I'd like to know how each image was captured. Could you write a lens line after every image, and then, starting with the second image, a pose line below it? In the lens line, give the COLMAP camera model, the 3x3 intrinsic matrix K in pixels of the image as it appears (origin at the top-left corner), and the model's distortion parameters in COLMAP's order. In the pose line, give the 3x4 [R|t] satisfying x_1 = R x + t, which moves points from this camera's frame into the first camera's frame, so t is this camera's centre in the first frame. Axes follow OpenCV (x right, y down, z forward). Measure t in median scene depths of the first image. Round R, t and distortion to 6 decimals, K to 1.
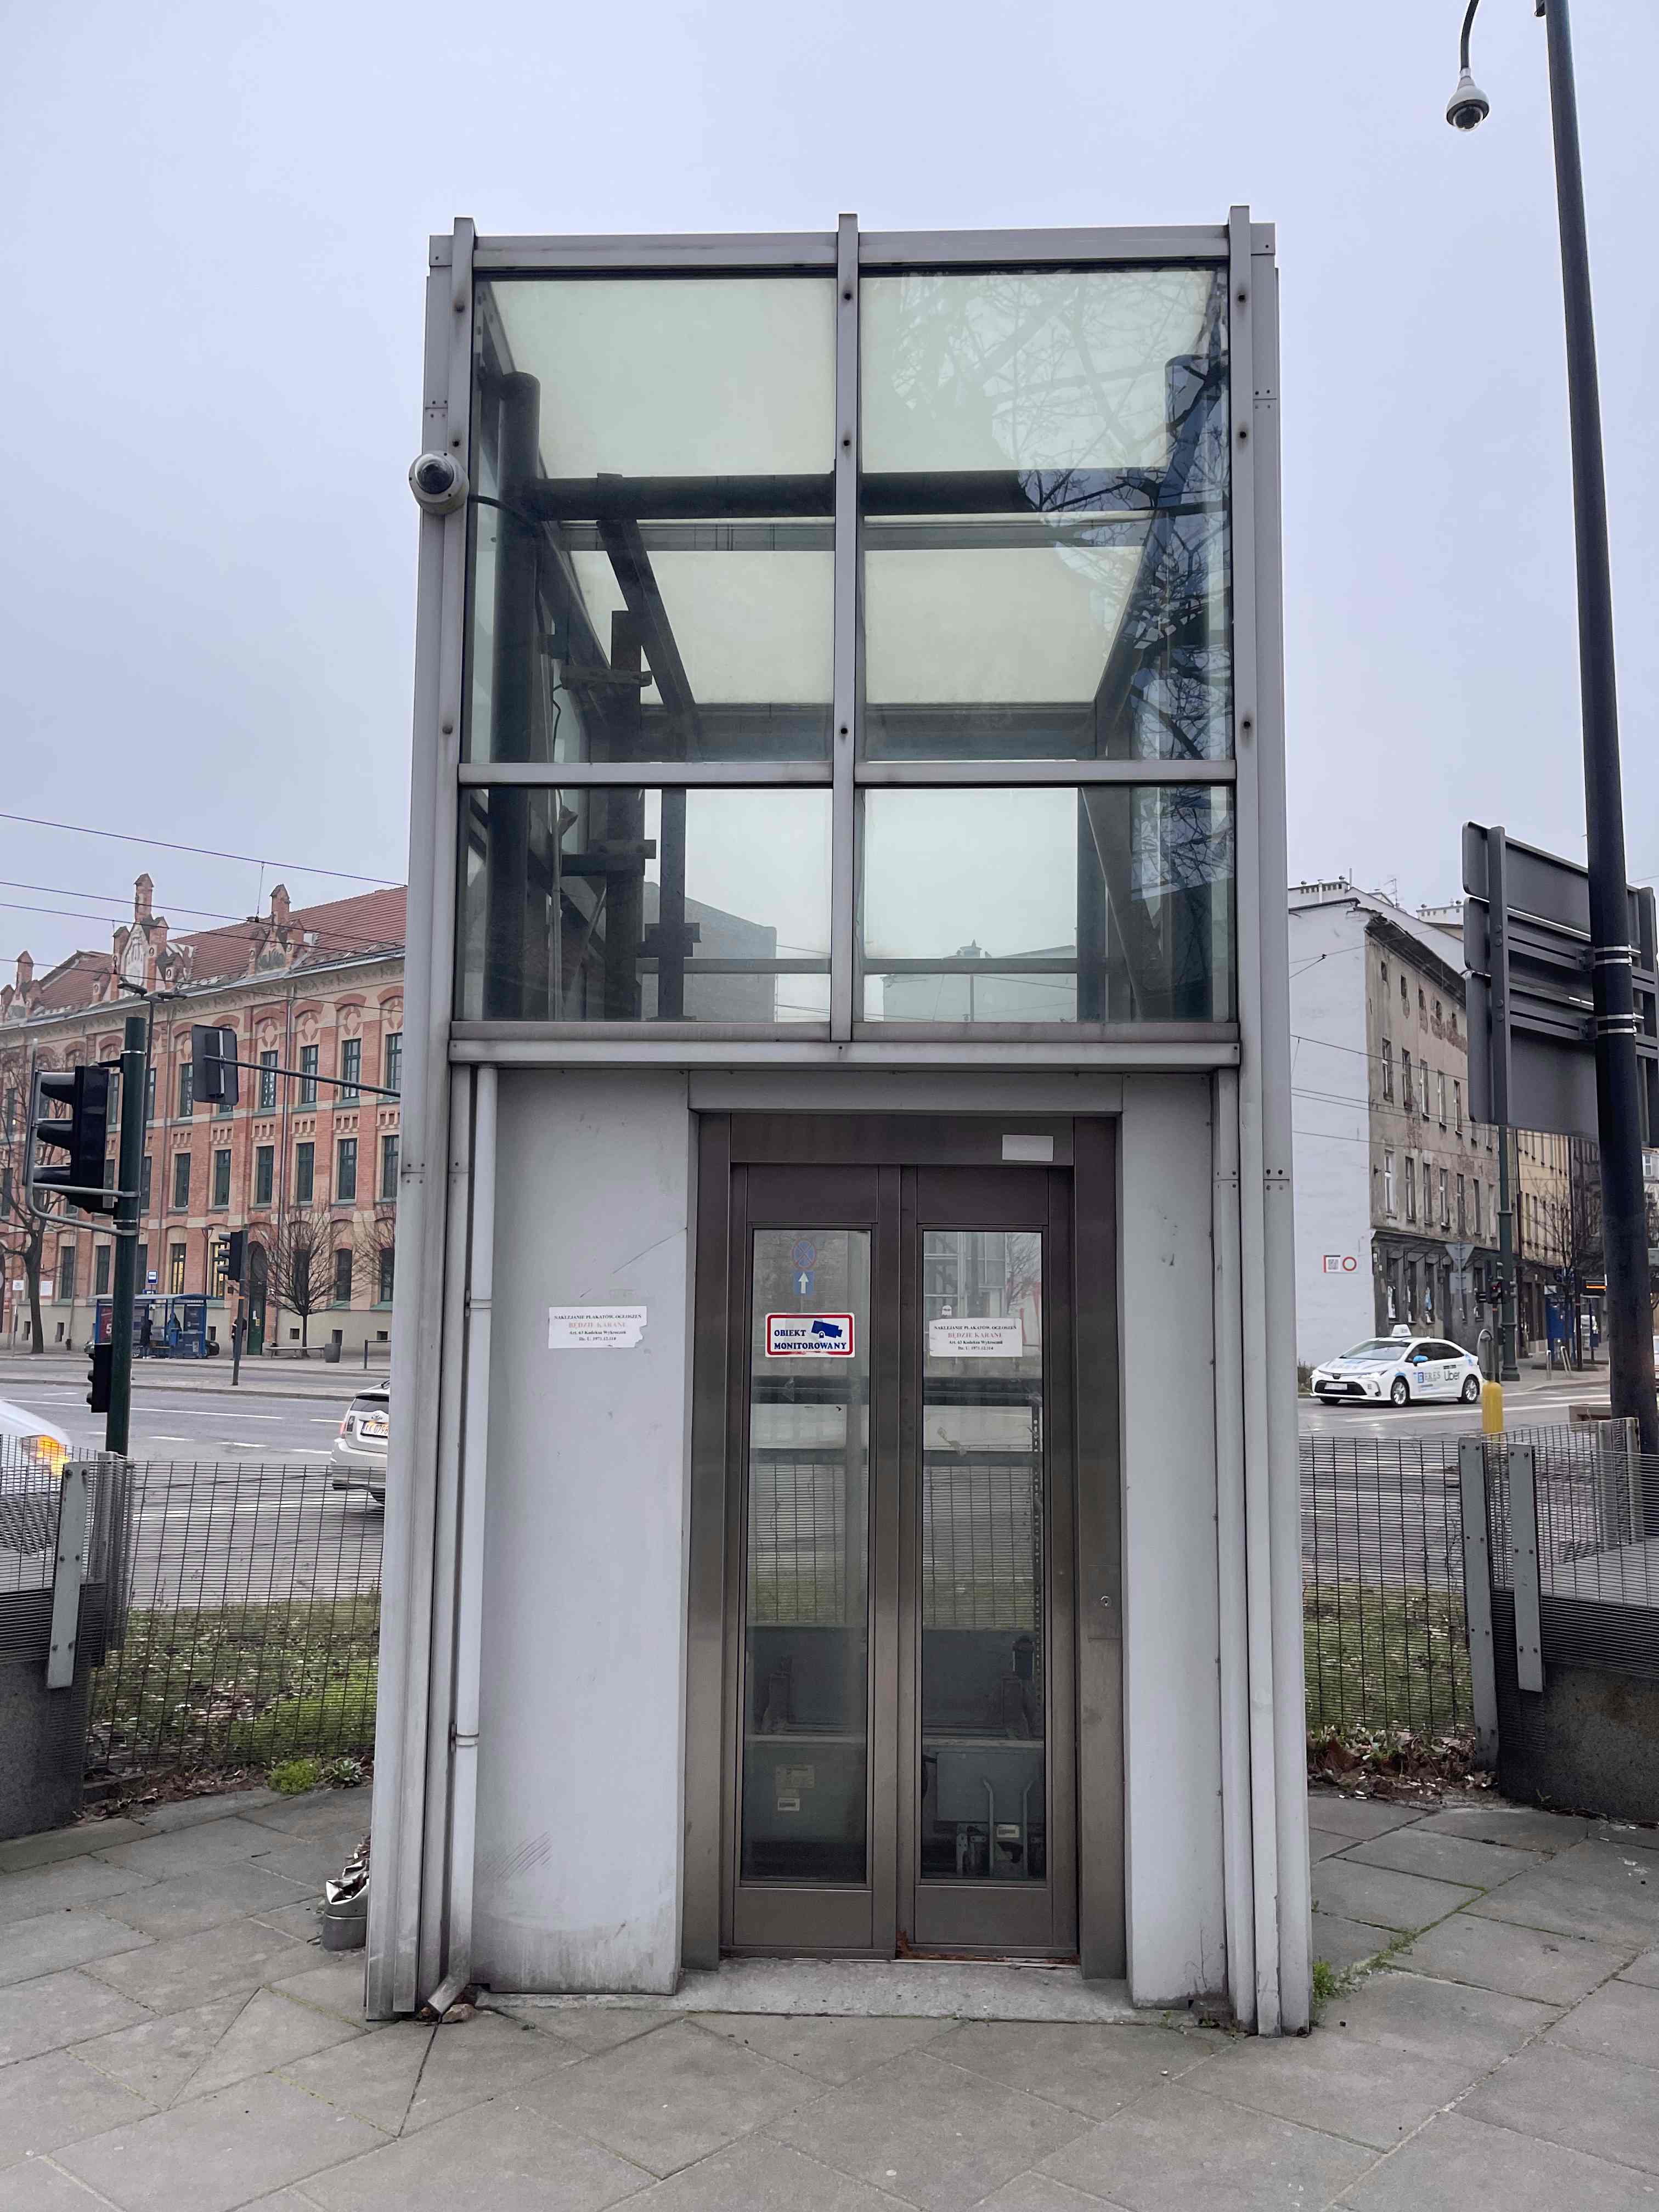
lens RADIAL K [[1665.9, 0, 846.6], [0, 1665.9, 1110.3], [0, 0, 1]] dist [0.035841, -0.043835]
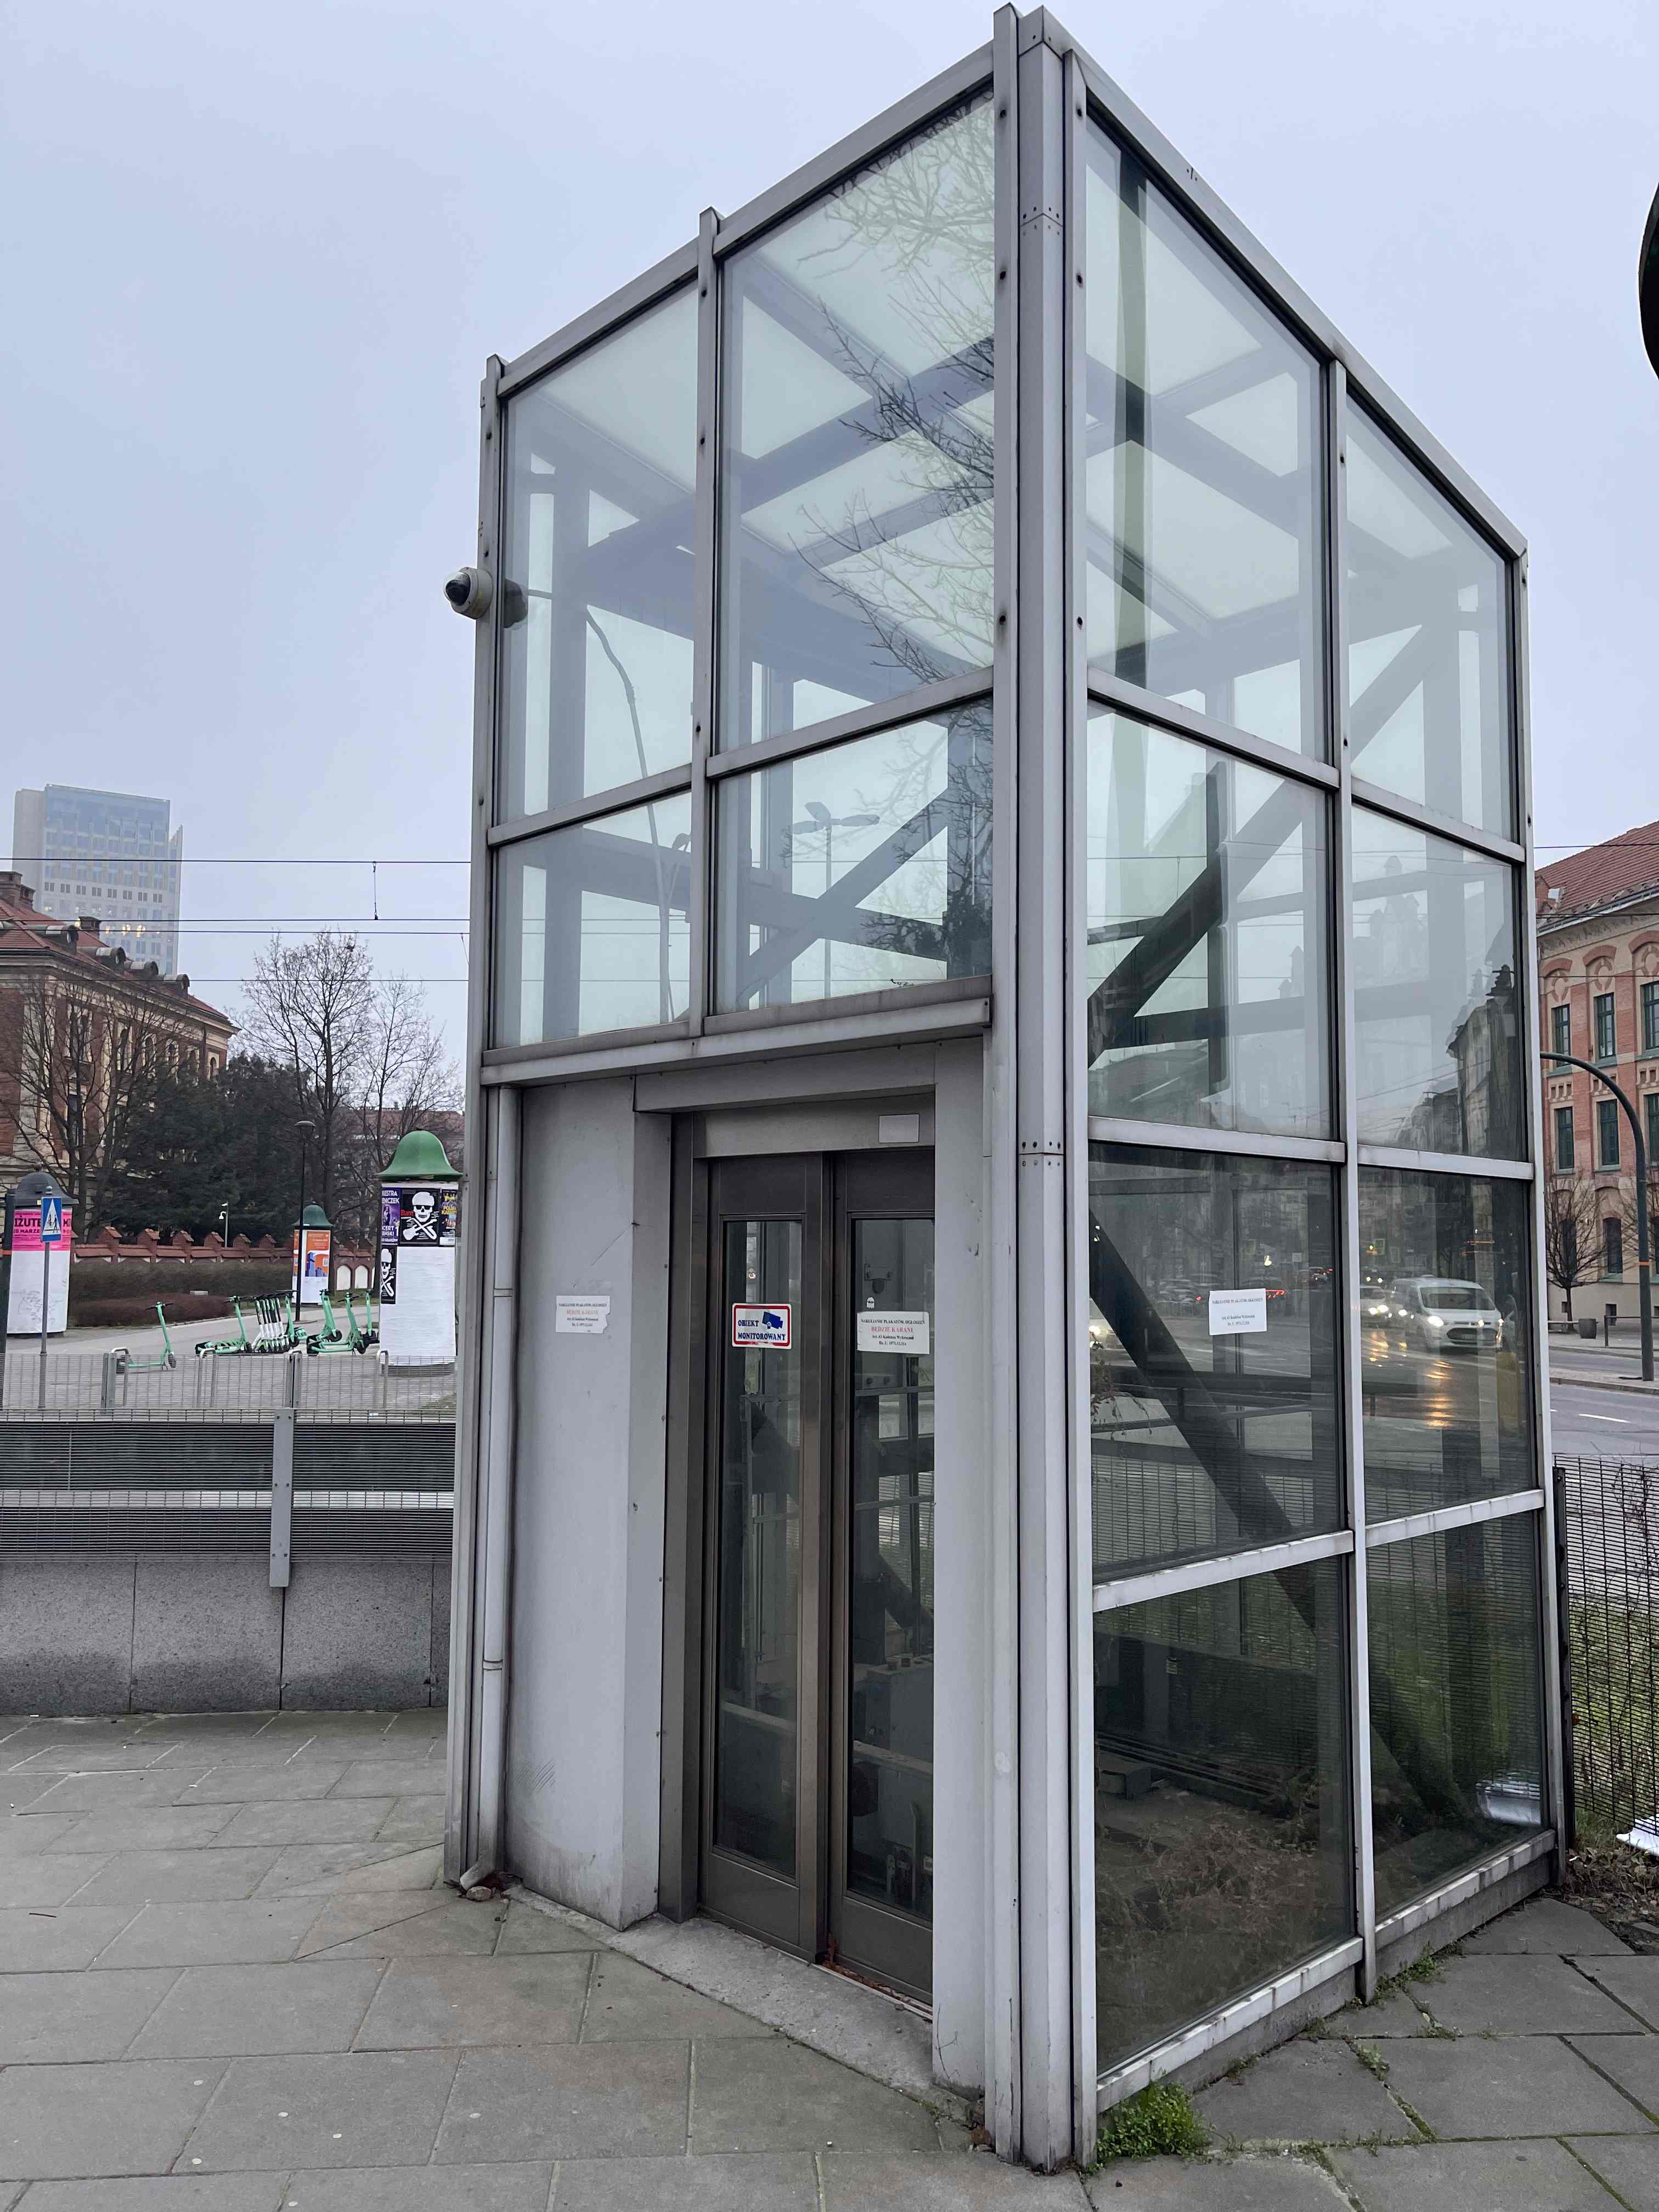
lens RADIAL K [[1665.9, 0, 825.3], [0, 1665.9, 1102.8], [0, 0, 1]] dist [0.035841, -0.043835]
pose [[0.727802, -0.068189, -0.682389, 0.735256], [0.077208, 0.996865, -0.017268, 0.021524], [0.681427, -0.040118, 0.730786, 0.305915]]
